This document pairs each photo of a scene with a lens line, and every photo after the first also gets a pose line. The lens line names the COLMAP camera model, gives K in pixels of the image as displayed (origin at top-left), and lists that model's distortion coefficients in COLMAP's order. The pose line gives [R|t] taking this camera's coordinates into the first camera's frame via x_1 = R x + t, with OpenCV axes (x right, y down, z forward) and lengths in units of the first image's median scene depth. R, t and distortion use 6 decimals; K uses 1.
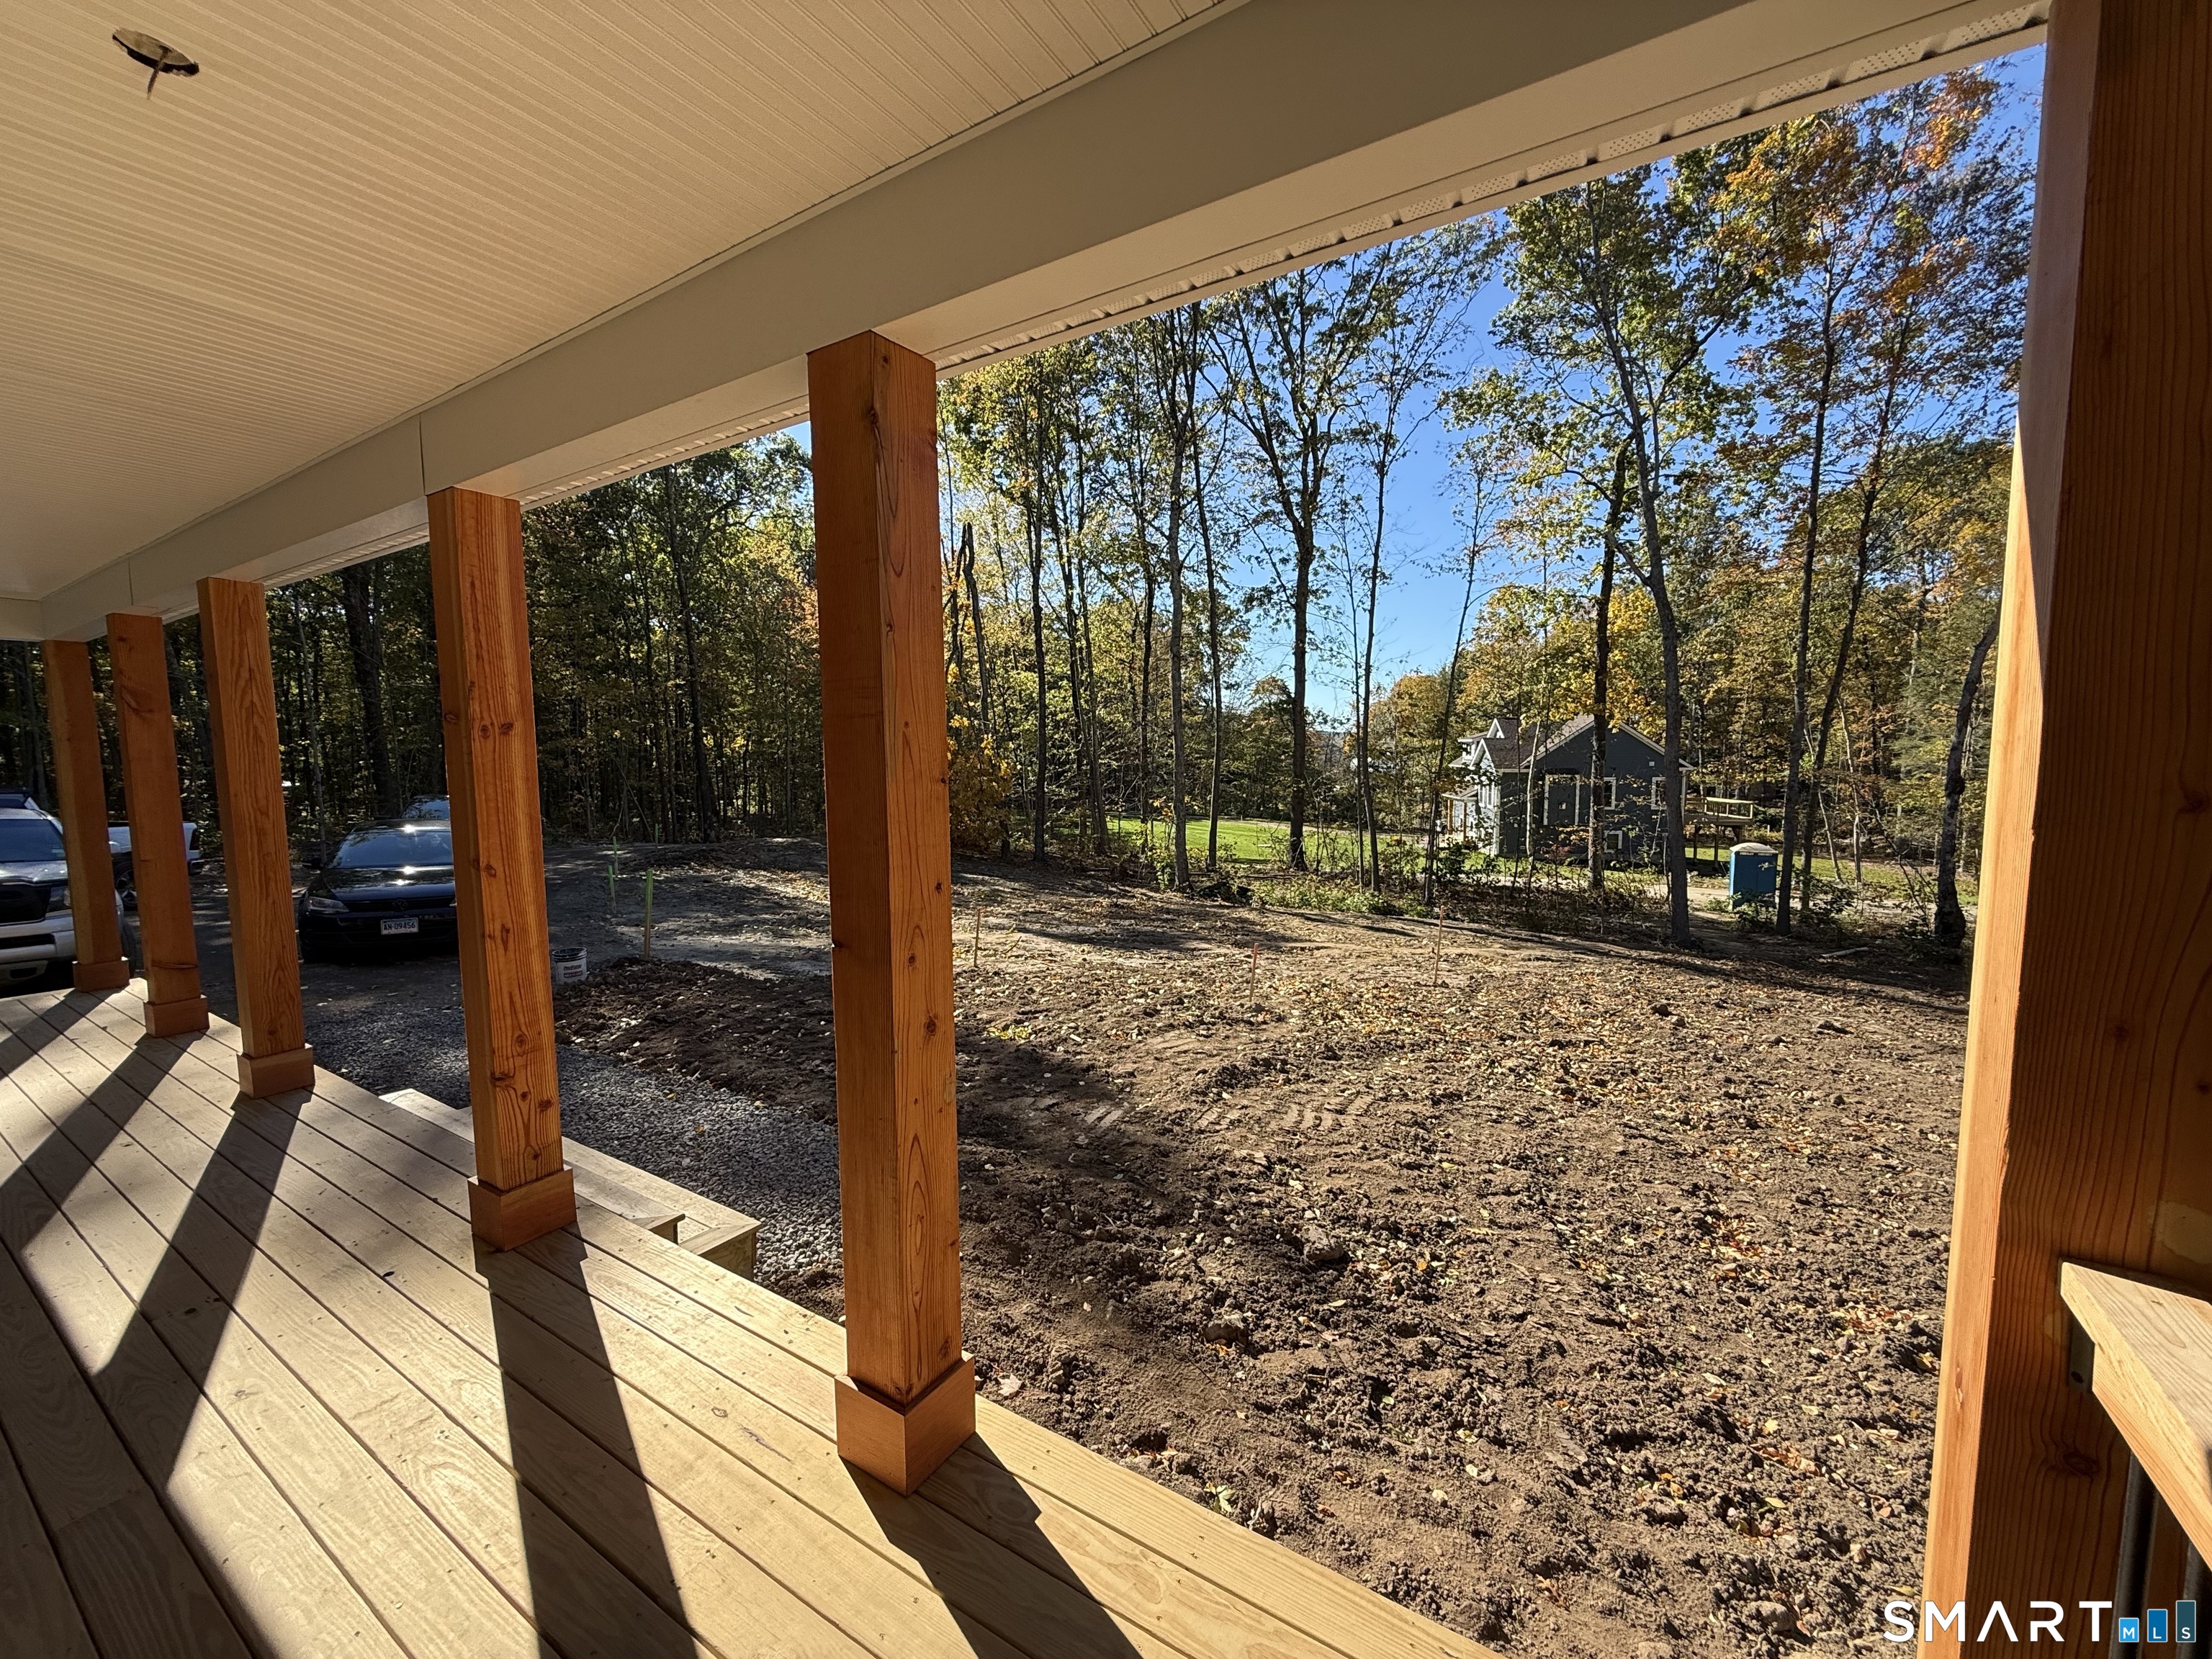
lens RADIAL K [[883.9, 0, 1106.0], [0, 883.9, 829.5], [0, 0, 1]] dist [-0.000281, 0.000037]
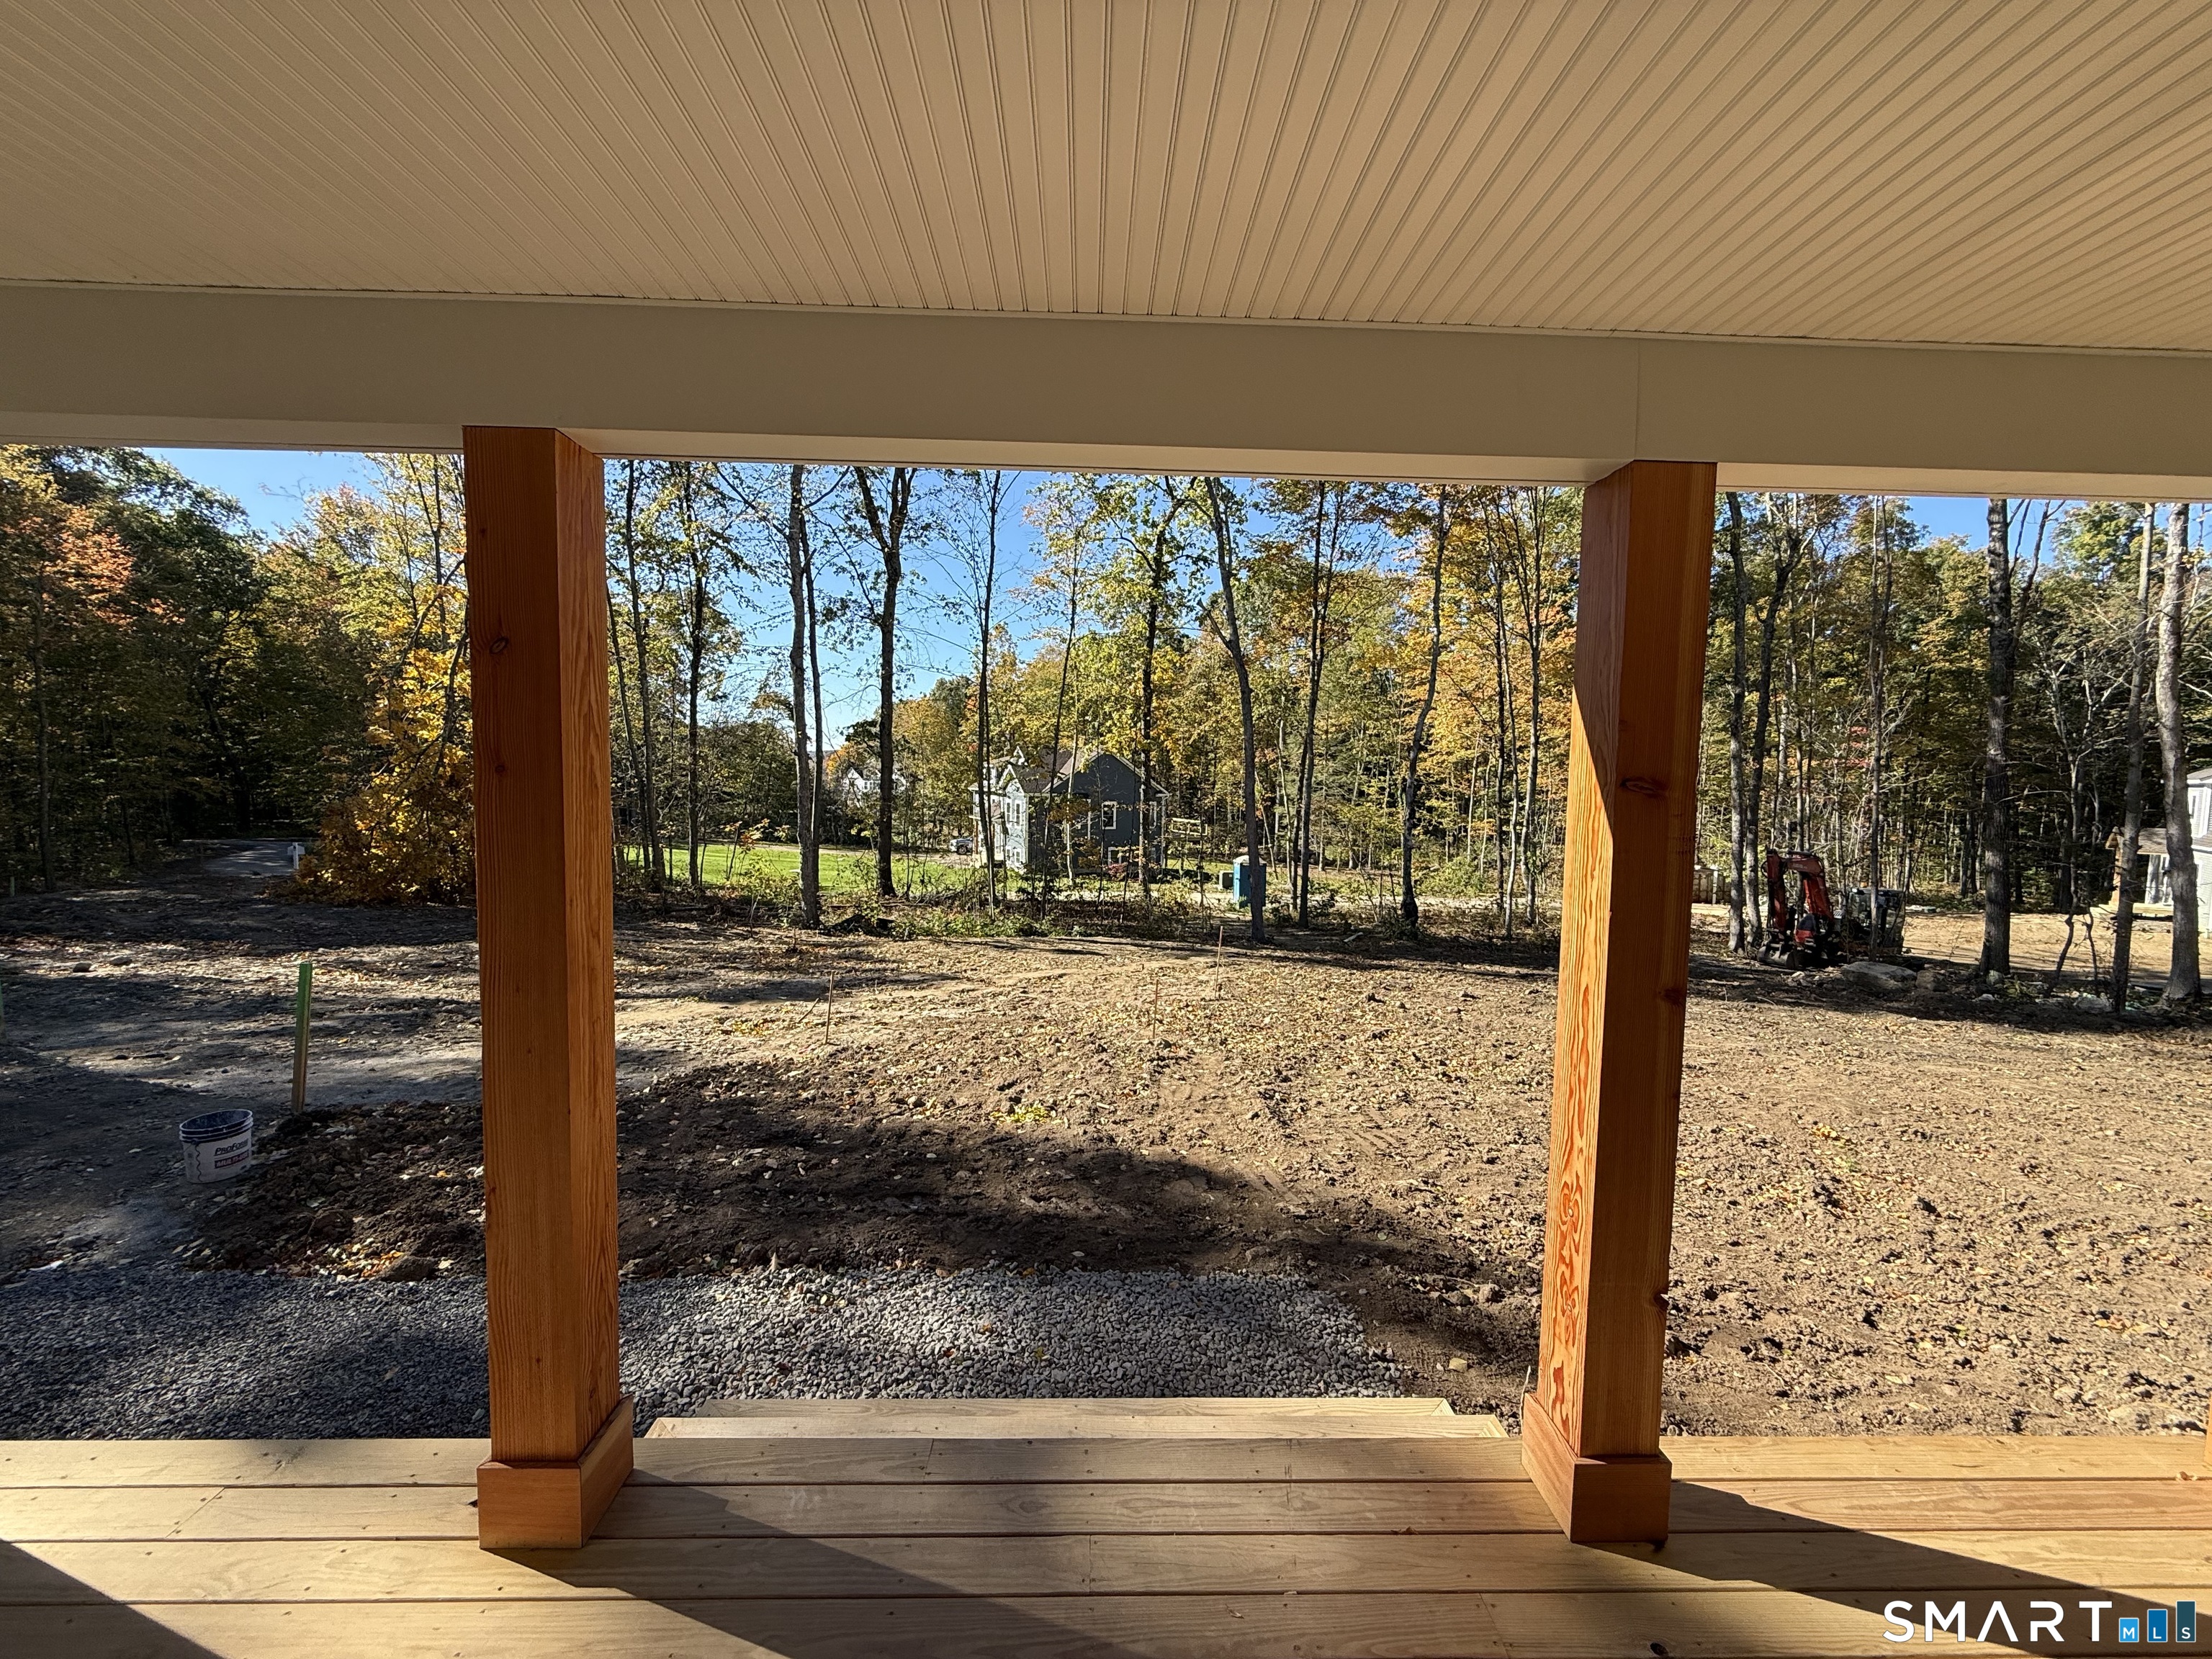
lens RADIAL K [[879.9, 0, 1106.8], [0, 879.9, 829.0], [0, 0, 1]] dist [0.000372, 0.000221]
pose [[0.832736, -0.013214, 0.553513, -0.478364], [0.025540, 0.999568, -0.014561, -0.032606], [-0.553081, 0.026262, 0.832713, 0.212410]]
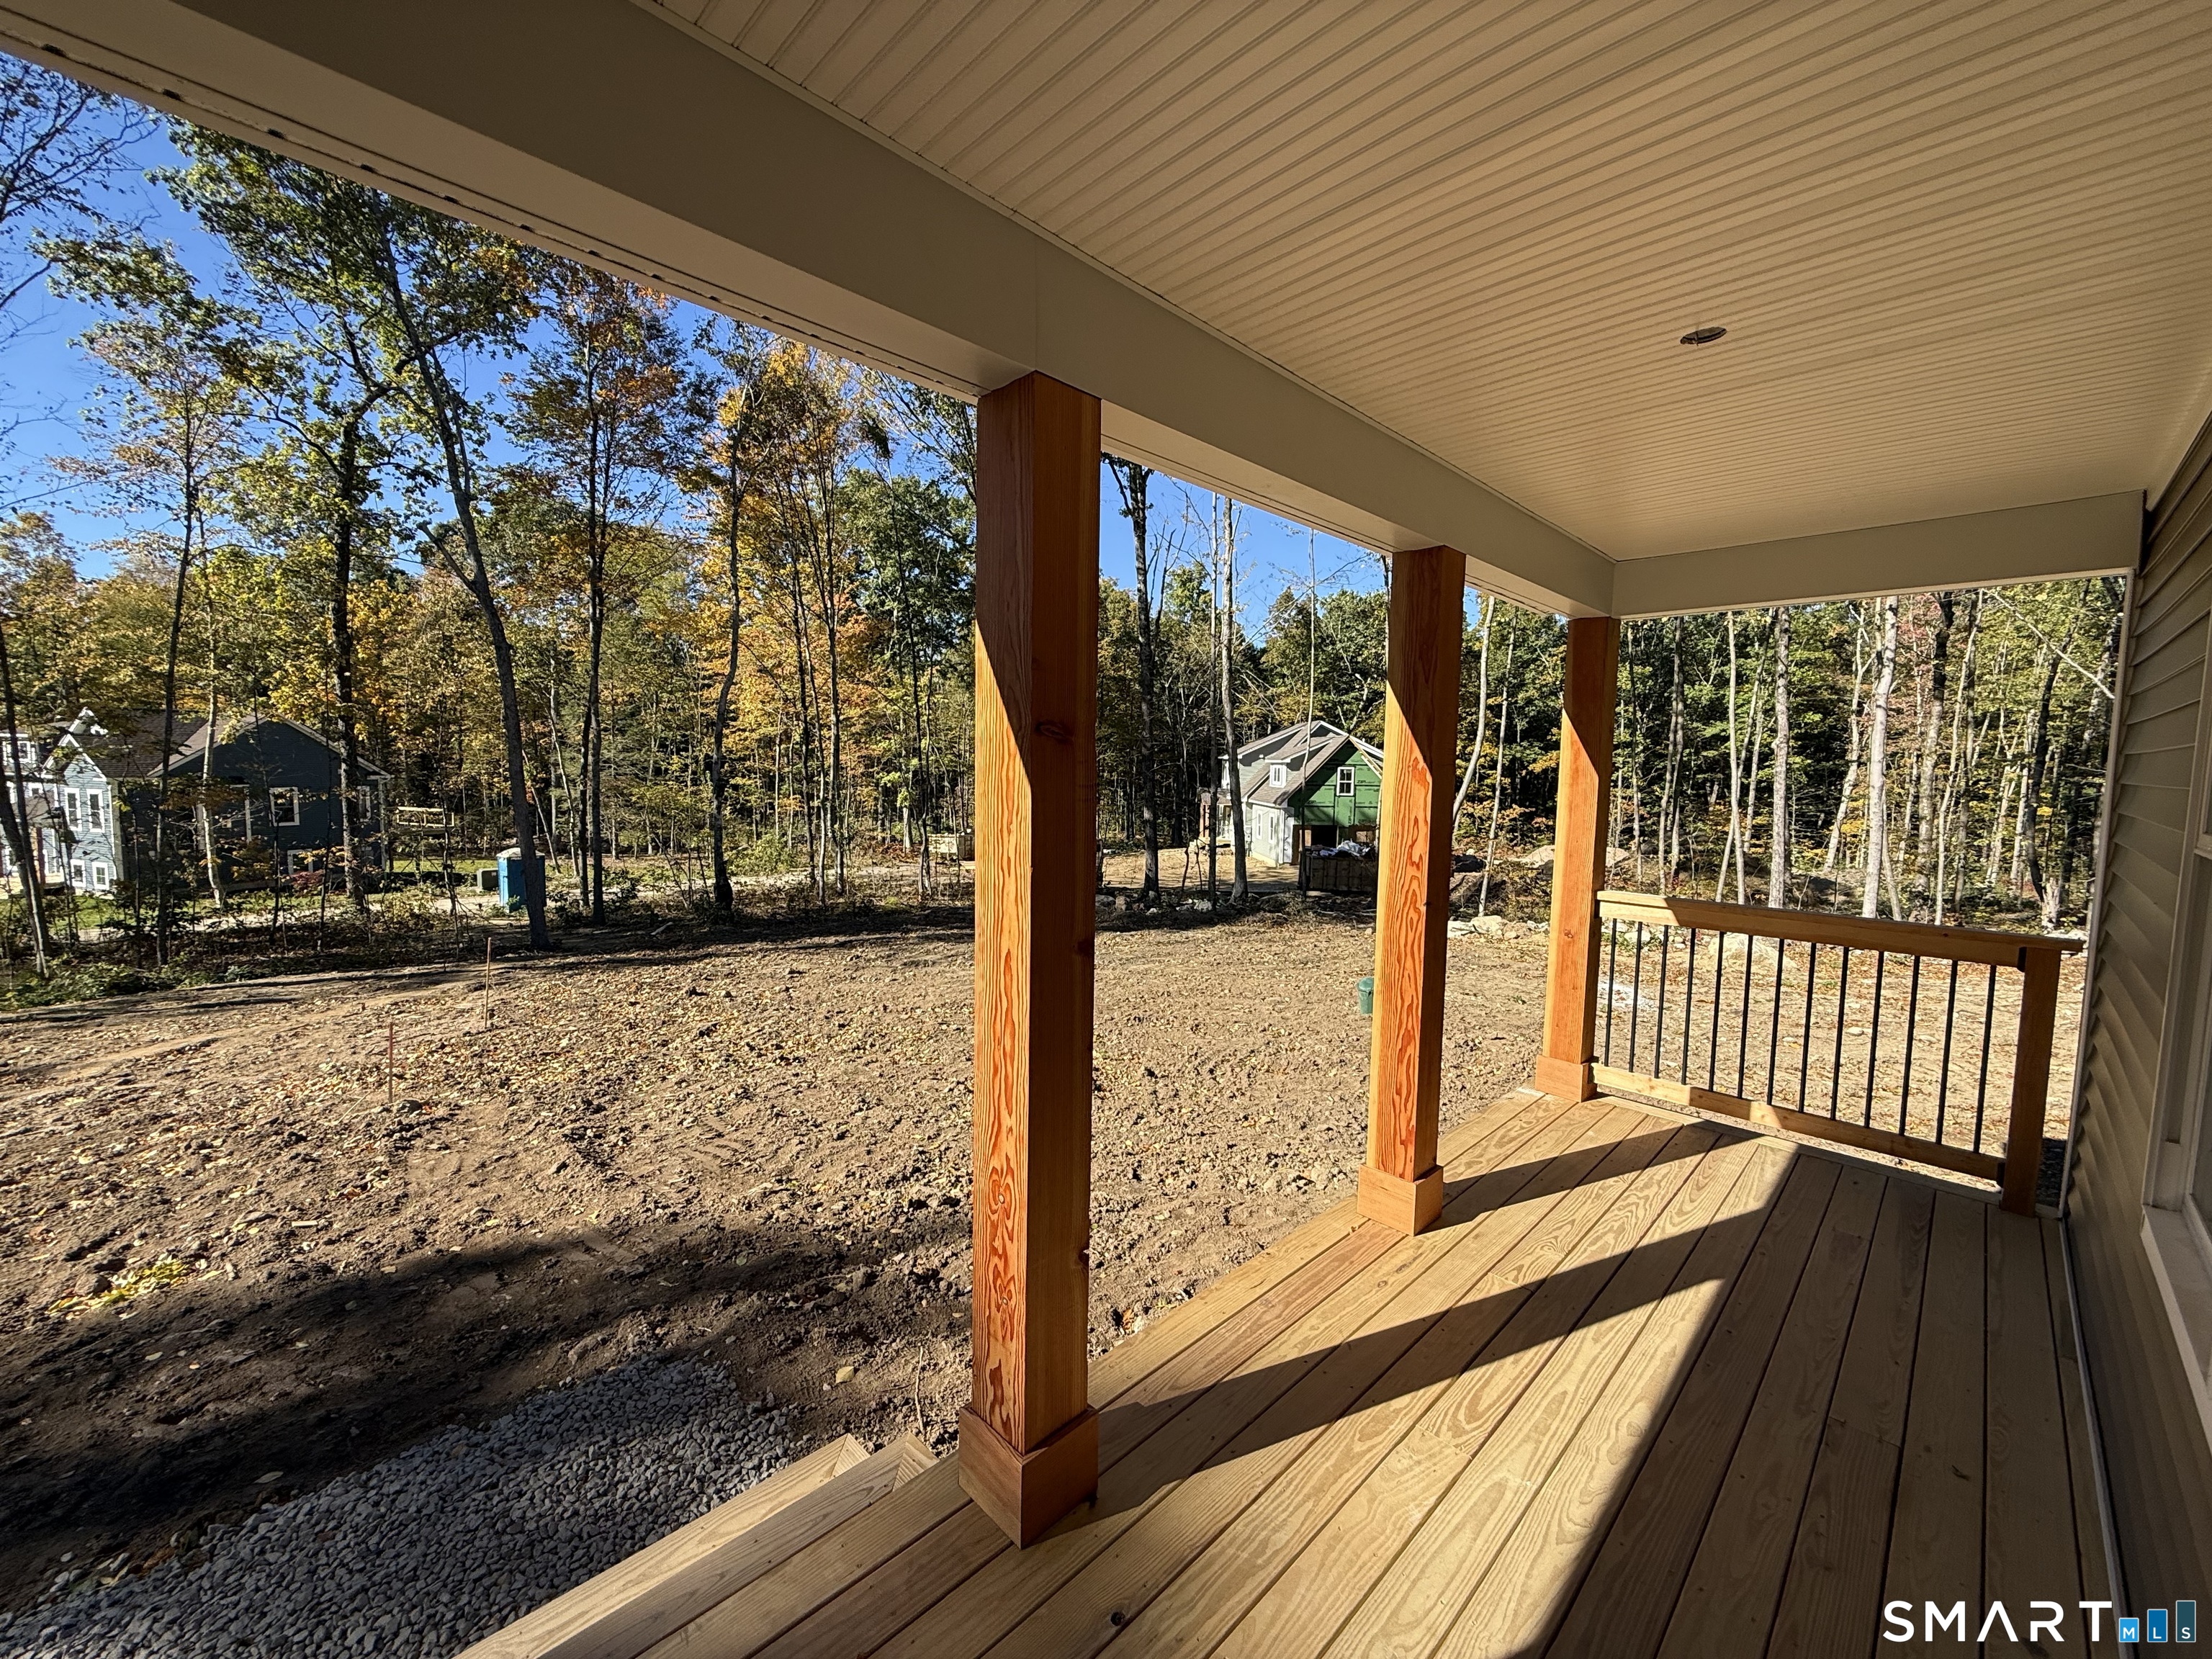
lens RADIAL K [[879.9, 0, 1106.8], [0, 879.9, 829.0], [0, 0, 1]] dist [0.000372, 0.000221]
pose [[0.228346, -0.062123, 0.971596, -0.443702], [0.068902, 0.996491, 0.047522, -0.029096], [-0.971139, 0.056093, 0.231825, 0.262974]]
